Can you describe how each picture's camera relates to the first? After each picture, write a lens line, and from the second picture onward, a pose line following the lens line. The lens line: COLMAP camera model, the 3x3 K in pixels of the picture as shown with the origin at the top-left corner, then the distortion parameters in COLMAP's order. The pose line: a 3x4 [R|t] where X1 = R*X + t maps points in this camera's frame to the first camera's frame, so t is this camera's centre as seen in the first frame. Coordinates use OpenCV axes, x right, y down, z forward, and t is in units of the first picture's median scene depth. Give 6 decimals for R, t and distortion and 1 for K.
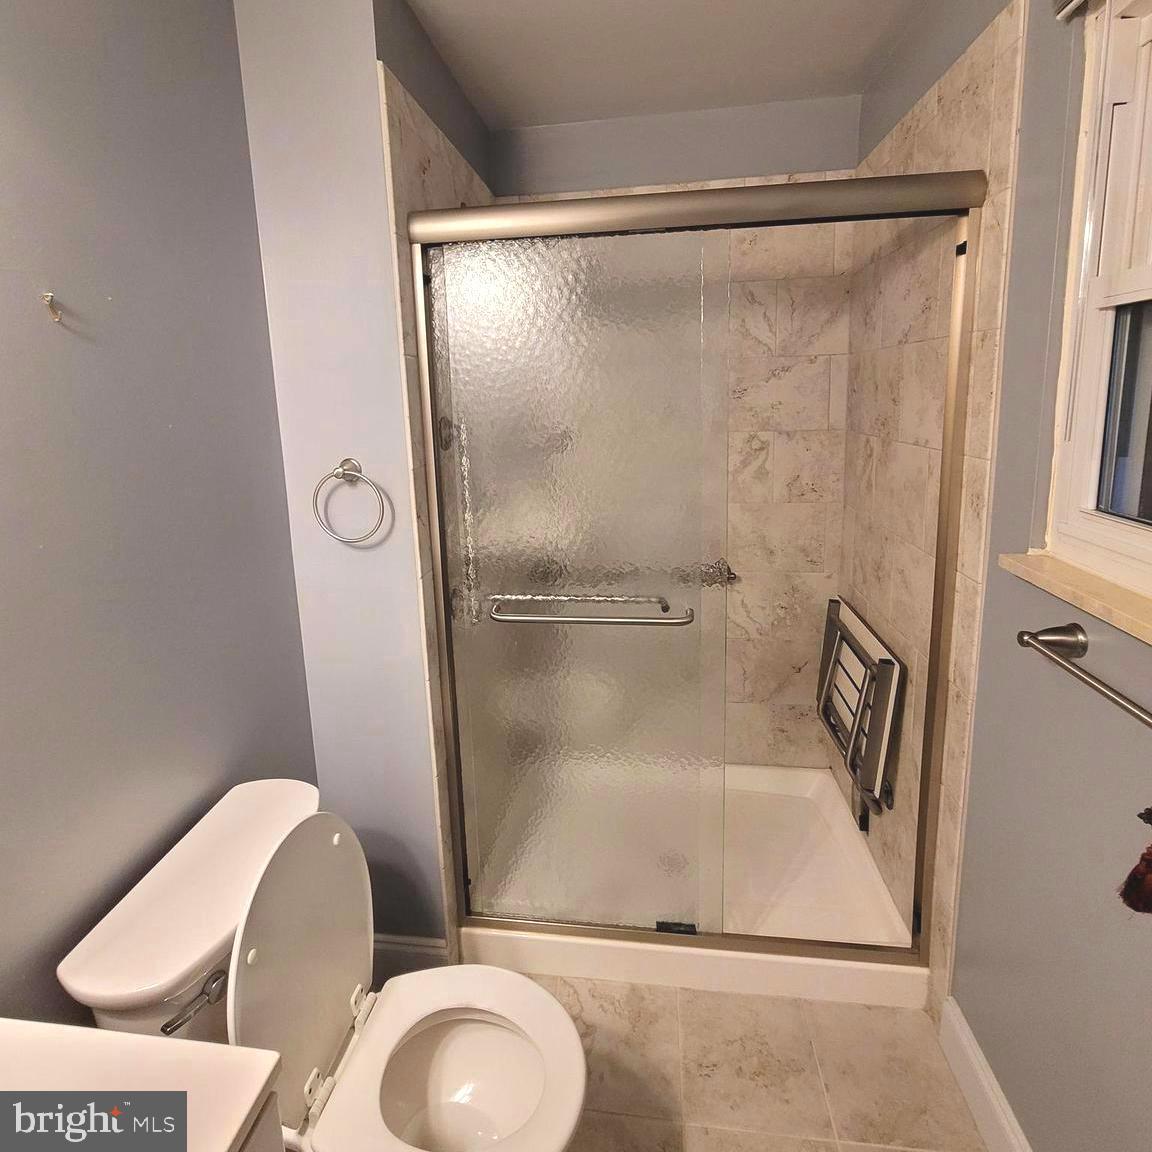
lens RADIAL K [[633.9, 0, 556.8], [0, 633.9, 492.1], [0, 0, 1]] dist [-0.003067, -0.001024]
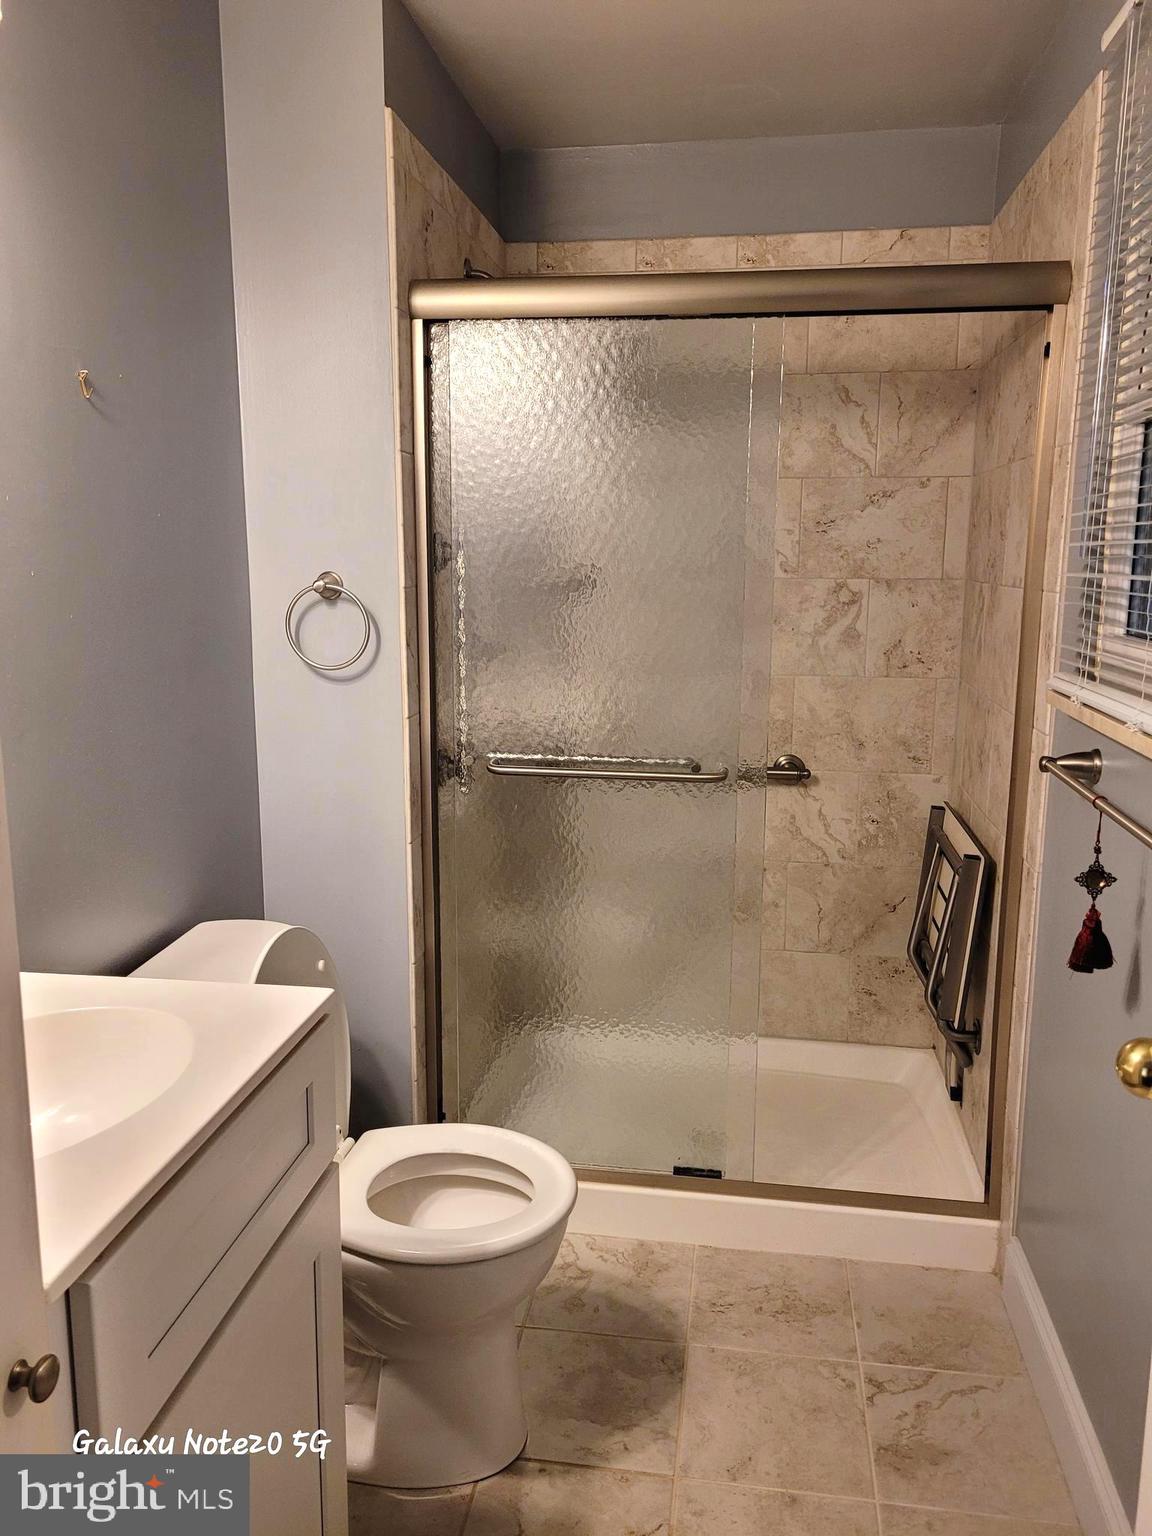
lens RADIAL K [[1150.8, 0, 571.1], [0, 1150.8, 750.5], [0, 0, 1]] dist [0.055537, -0.041073]
pose [[0.999175, 0.040347, -0.004684, 0.010937], [-0.040255, 0.999022, 0.018316, 0.119820], [0.005418, -0.018113, 0.999821, -0.455874]]
